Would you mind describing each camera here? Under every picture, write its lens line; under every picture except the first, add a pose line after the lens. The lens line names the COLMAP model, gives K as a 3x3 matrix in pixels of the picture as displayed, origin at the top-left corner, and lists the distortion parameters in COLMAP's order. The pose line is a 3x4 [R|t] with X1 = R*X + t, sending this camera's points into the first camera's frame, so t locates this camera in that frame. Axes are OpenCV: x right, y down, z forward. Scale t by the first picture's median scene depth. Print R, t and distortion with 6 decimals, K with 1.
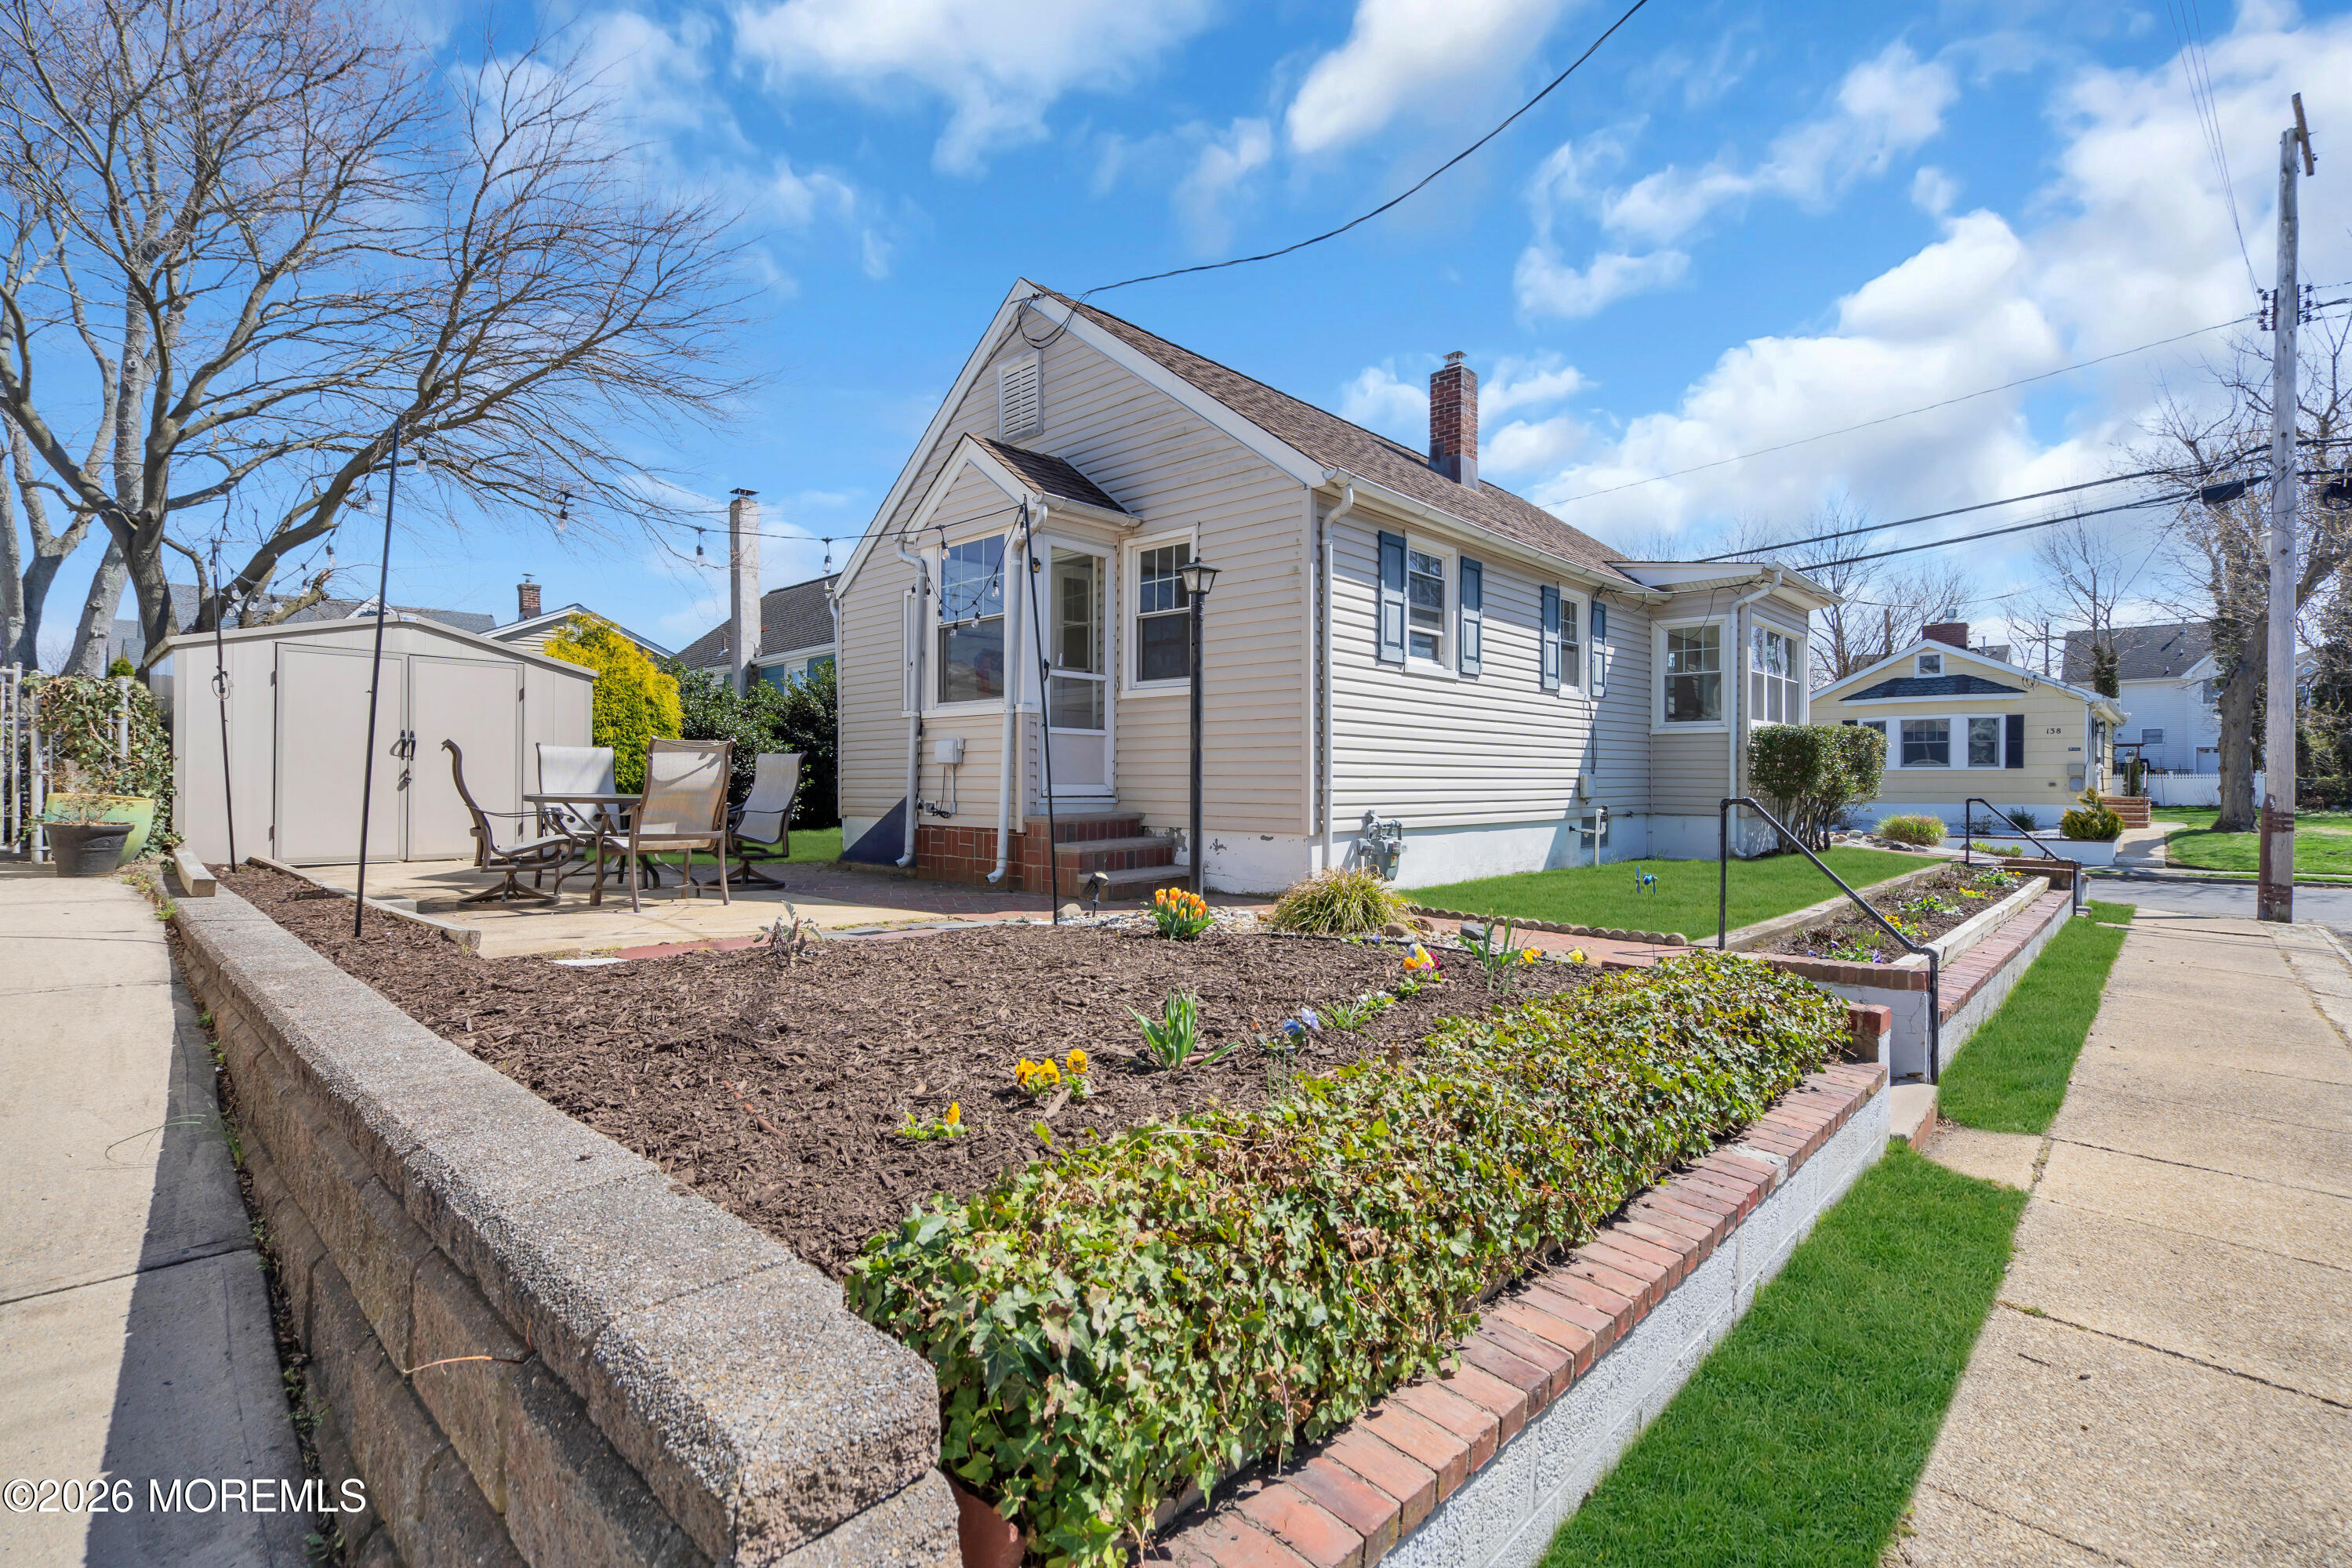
lens RADIAL K [[1060.2, 0, 1180.5], [0, 1060.2, 788.4], [0, 0, 1]] dist [-0.000965, 0.000324]
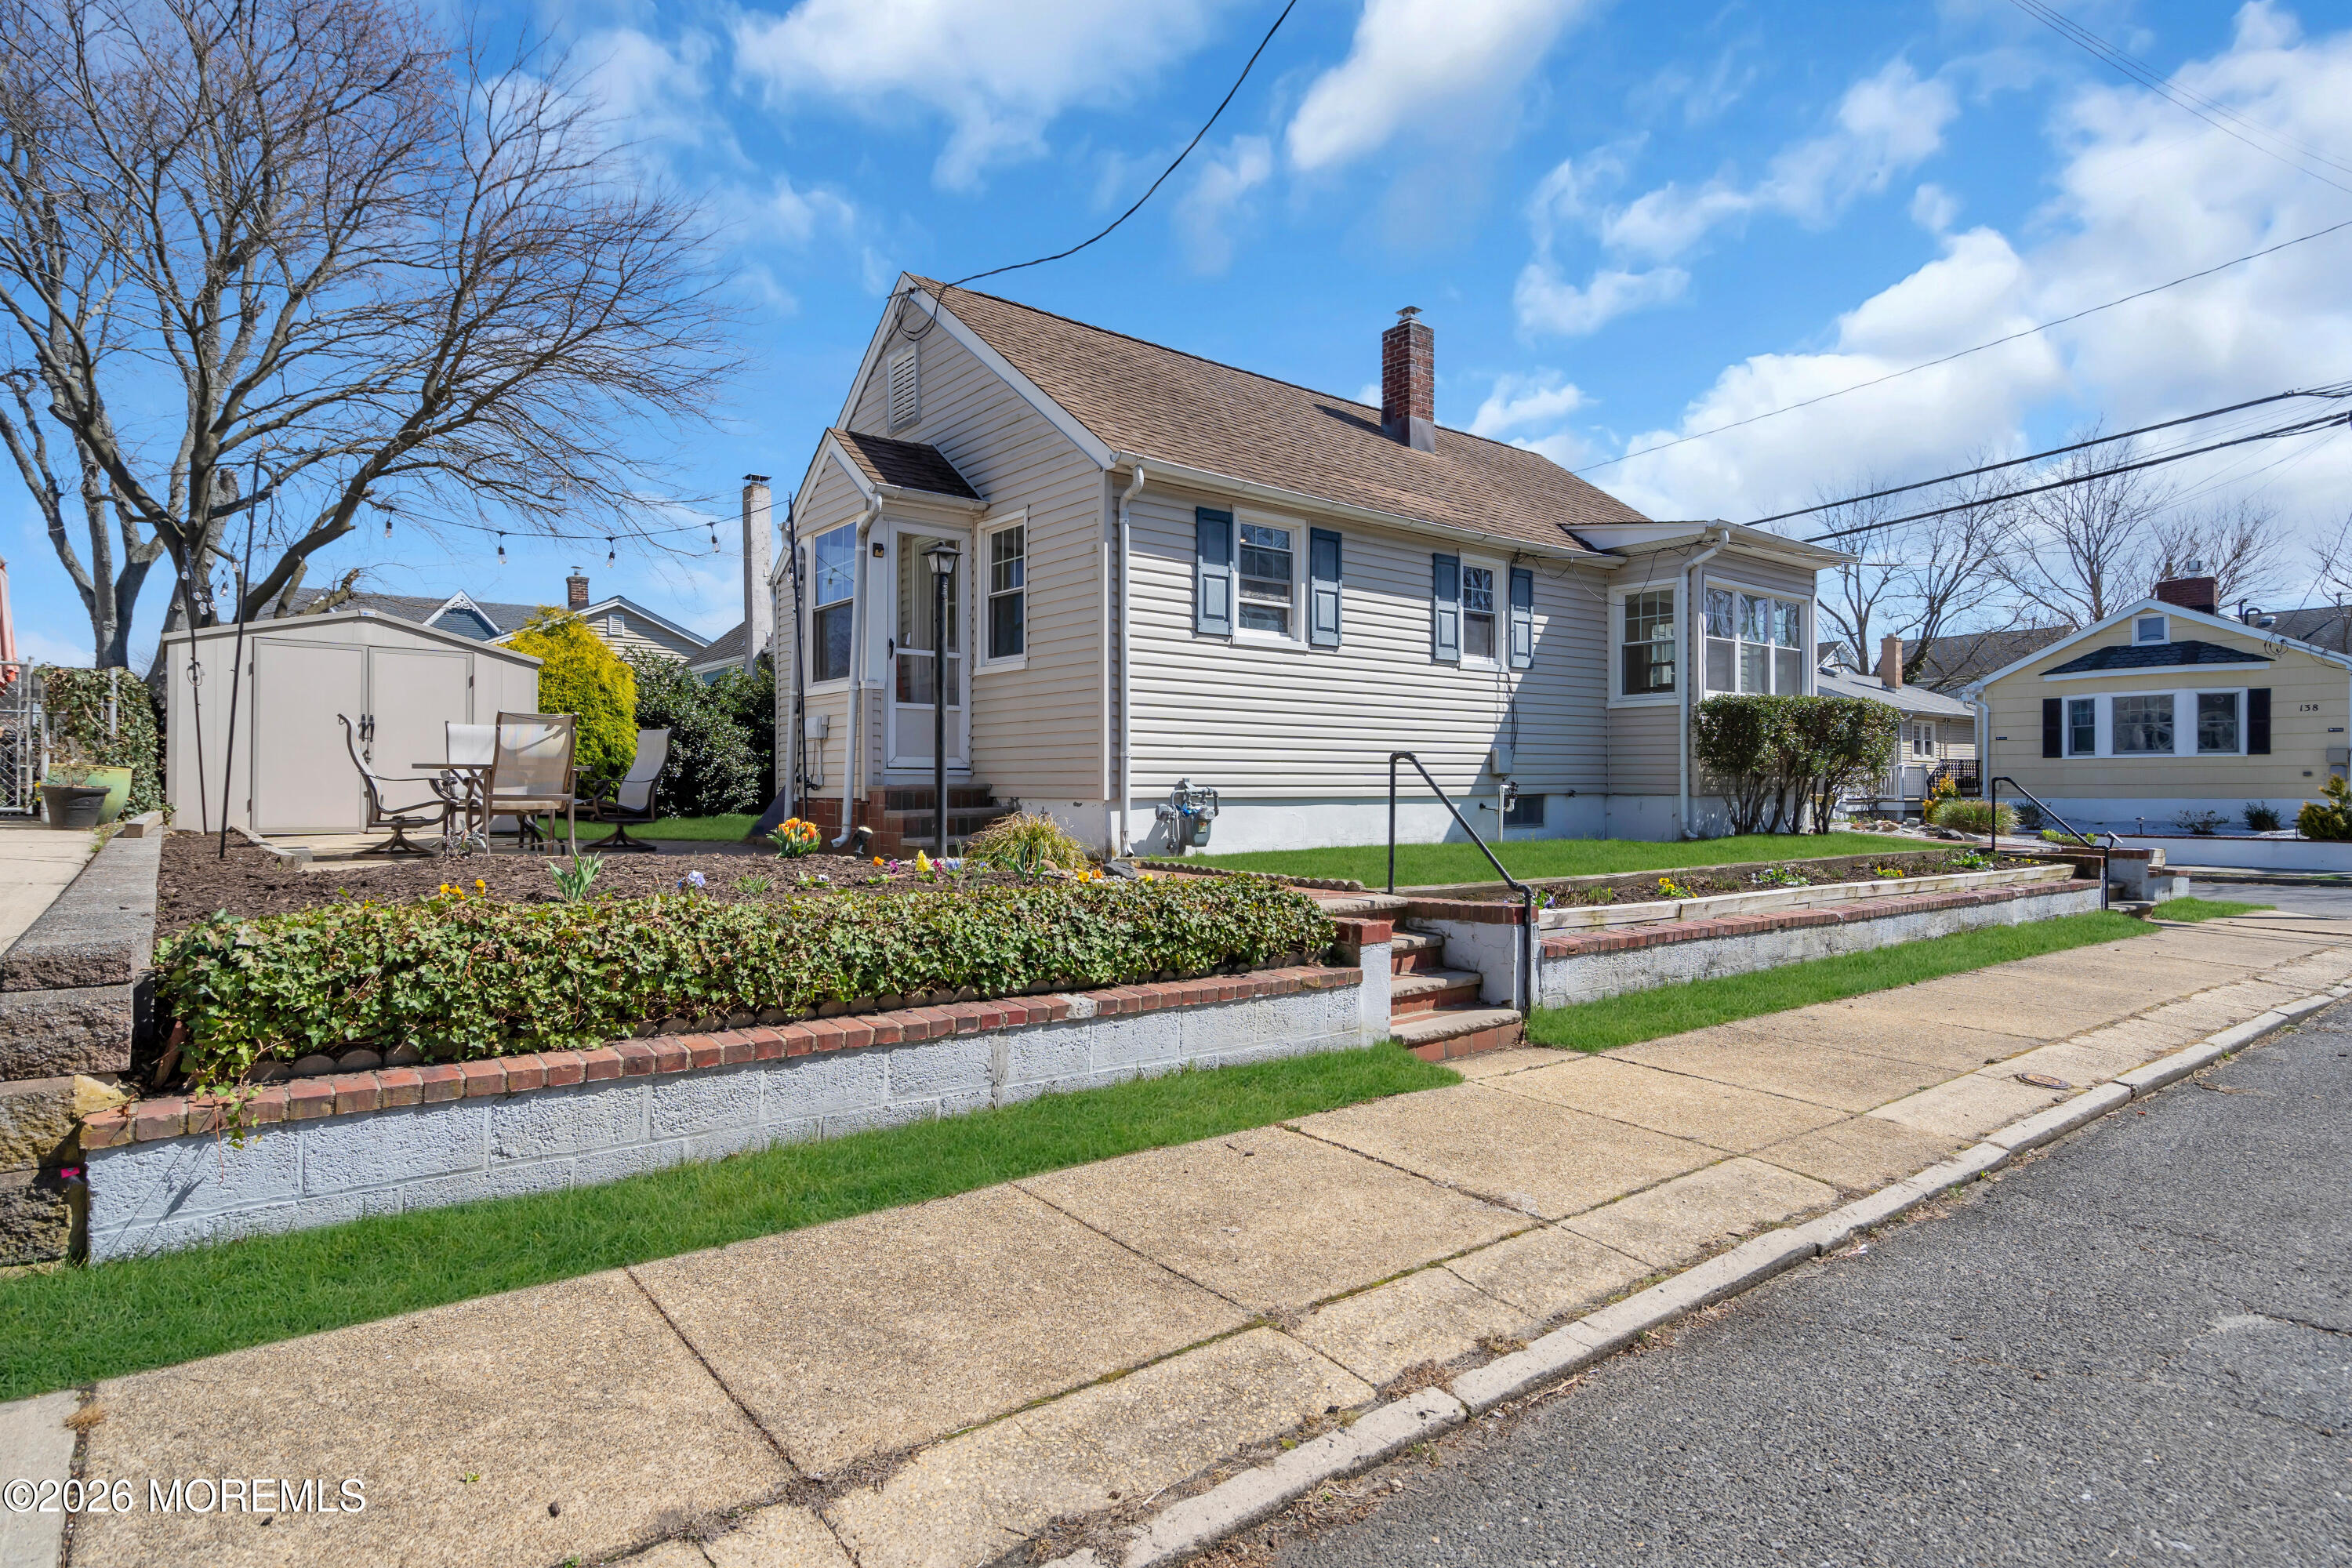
lens RADIAL K [[1235.7, 0, 1181.0], [0, 1235.7, 784.6], [0, 0, 1]] dist [0.002730, -0.000718]
pose [[0.990436, -0.003297, -0.137933, 0.244749], [0.002103, 0.999959, -0.008799, 0.026538], [0.137957, 0.008424, 0.990402, -0.134666]]
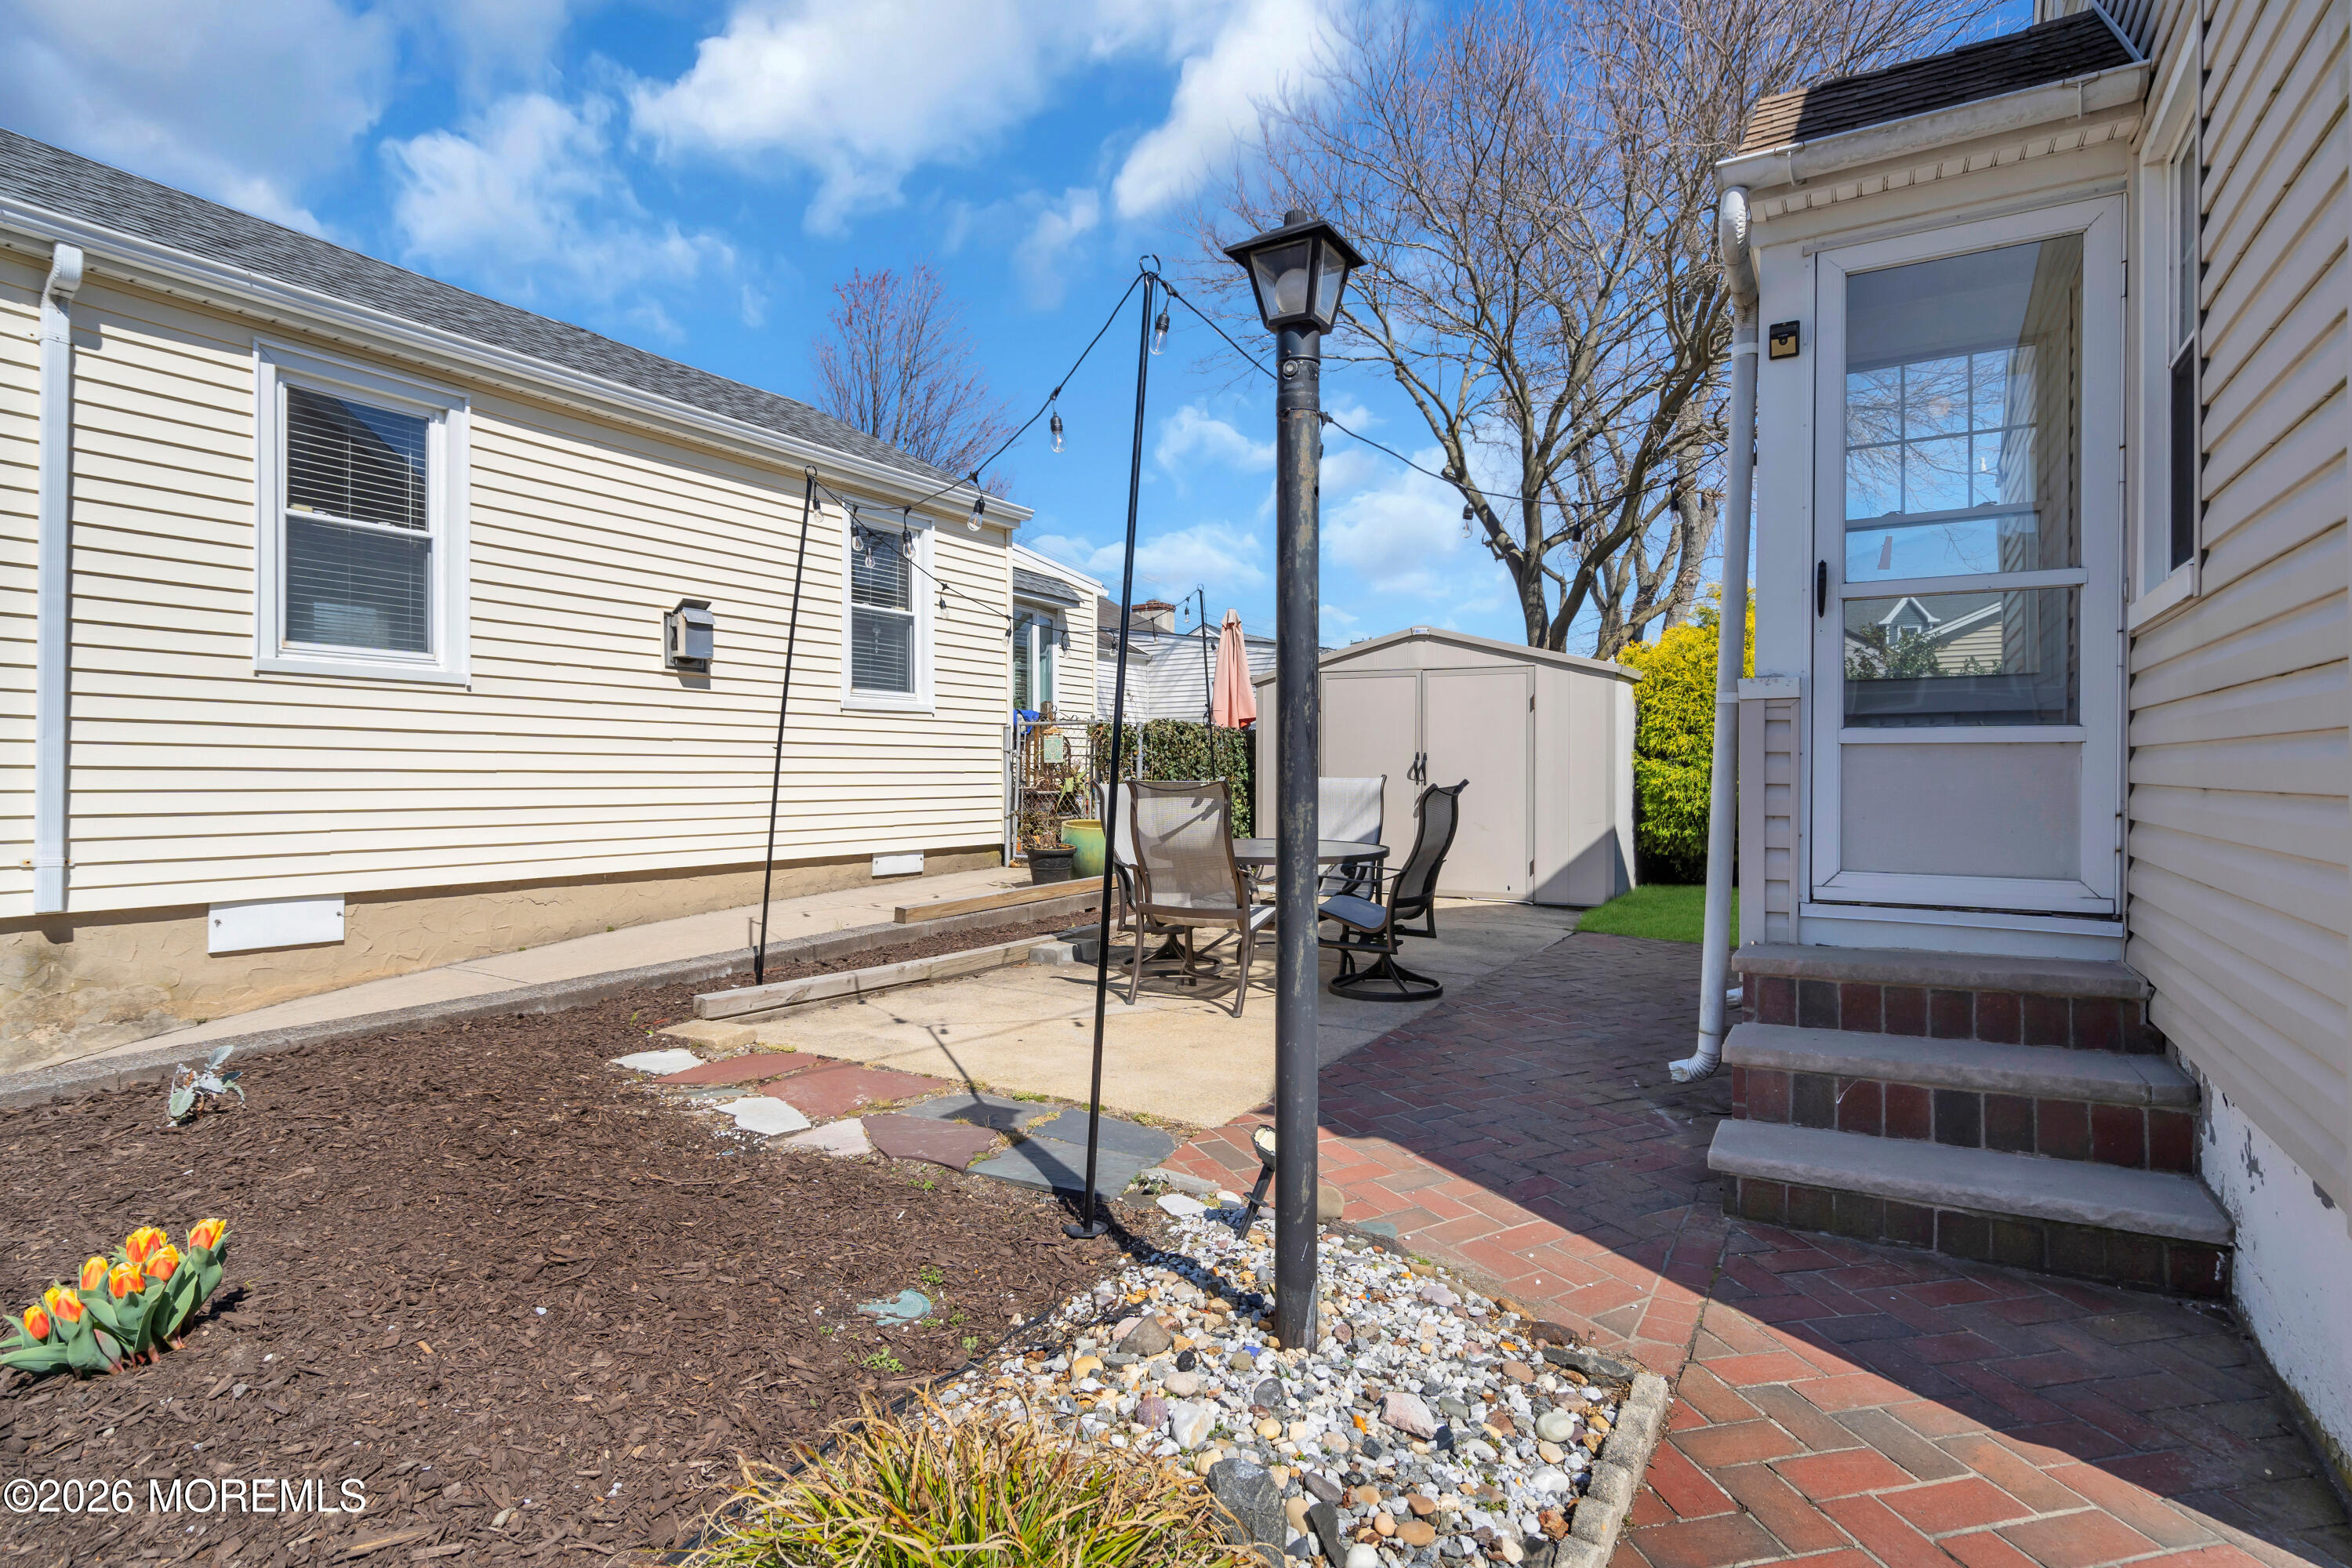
lens RADIAL K [[1183.5, 0, 1193.0], [0, 1183.5, 769.3], [0, 0, 1]] dist [0.000183, 0.000064]
pose [[0.217316, -0.003354, -0.976096, 0.192557], [-0.006020, 0.999970, -0.004777, -0.029207], [0.976083, 0.006914, 0.217289, 0.498060]]
